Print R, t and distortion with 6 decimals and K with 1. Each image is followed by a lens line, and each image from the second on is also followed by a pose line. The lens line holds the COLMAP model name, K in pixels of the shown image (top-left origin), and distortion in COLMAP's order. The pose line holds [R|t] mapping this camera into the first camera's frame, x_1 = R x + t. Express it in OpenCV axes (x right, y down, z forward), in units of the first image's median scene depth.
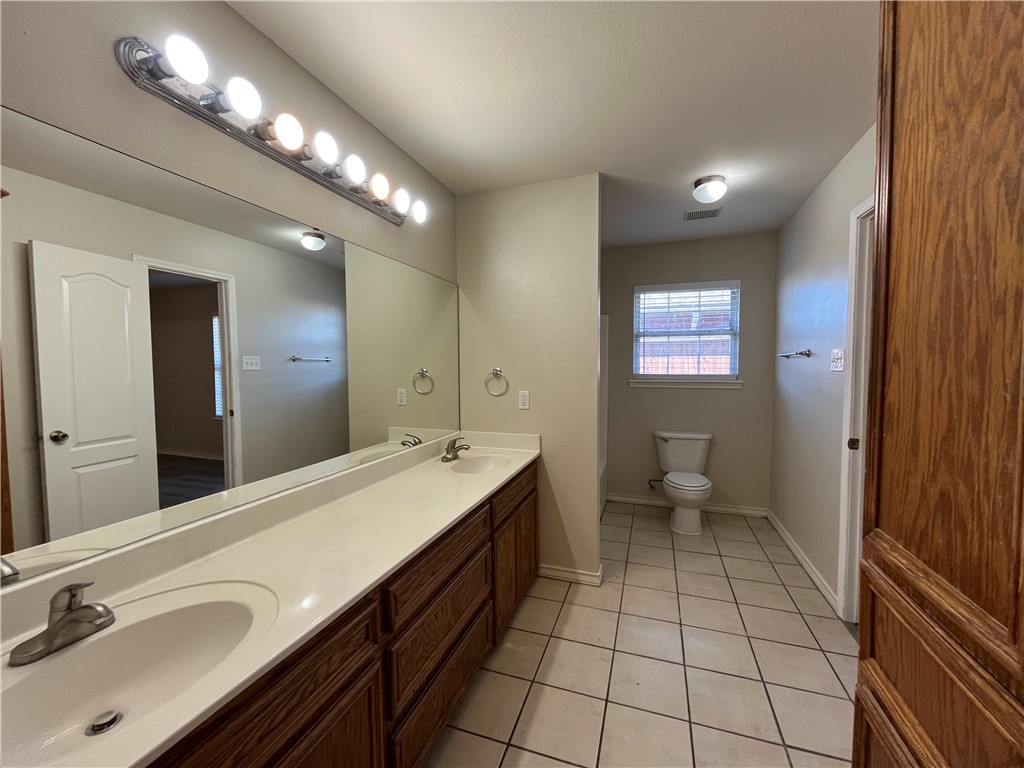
lens RADIAL K [[413.2, 0, 511.0], [0, 413.2, 382.3], [0, 0, 1]] dist [-0.002729, -0.000357]
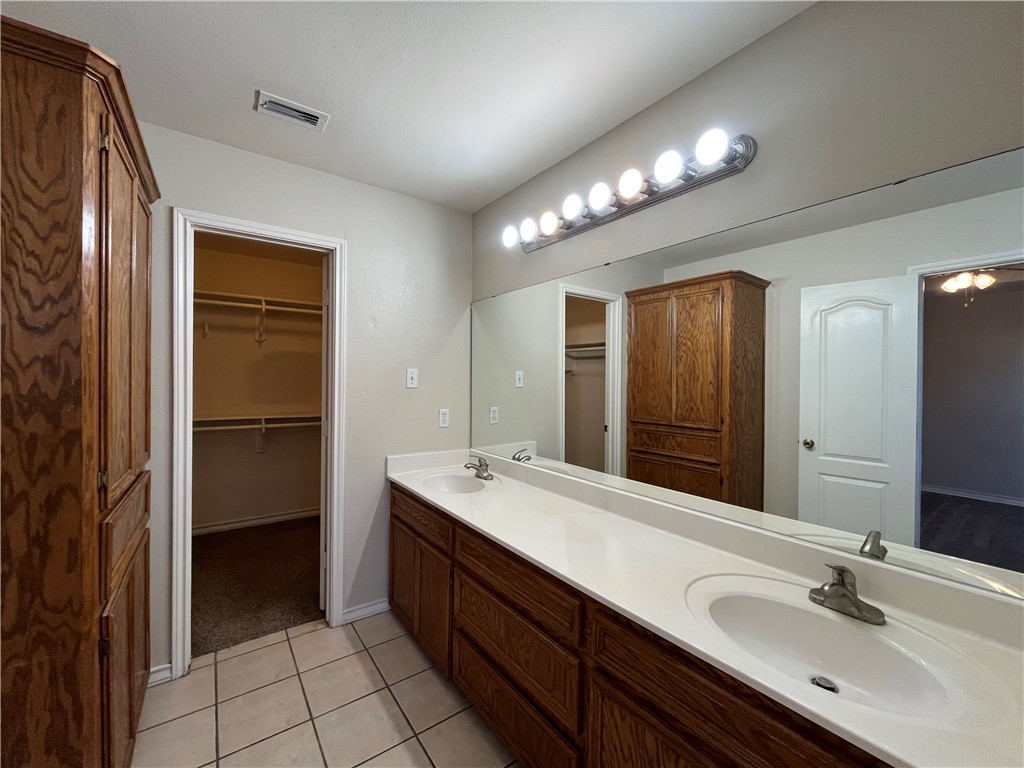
lens RADIAL K [[413.2, 0, 511.0], [0, 413.2, 382.3], [0, 0, 1]] dist [-0.002729, -0.000357]
pose [[-0.566874, 0.002527, -0.823801, 0.523298], [-0.048682, 0.998145, 0.036562, -0.064046], [0.822365, 0.060830, -0.565699, 1.233524]]
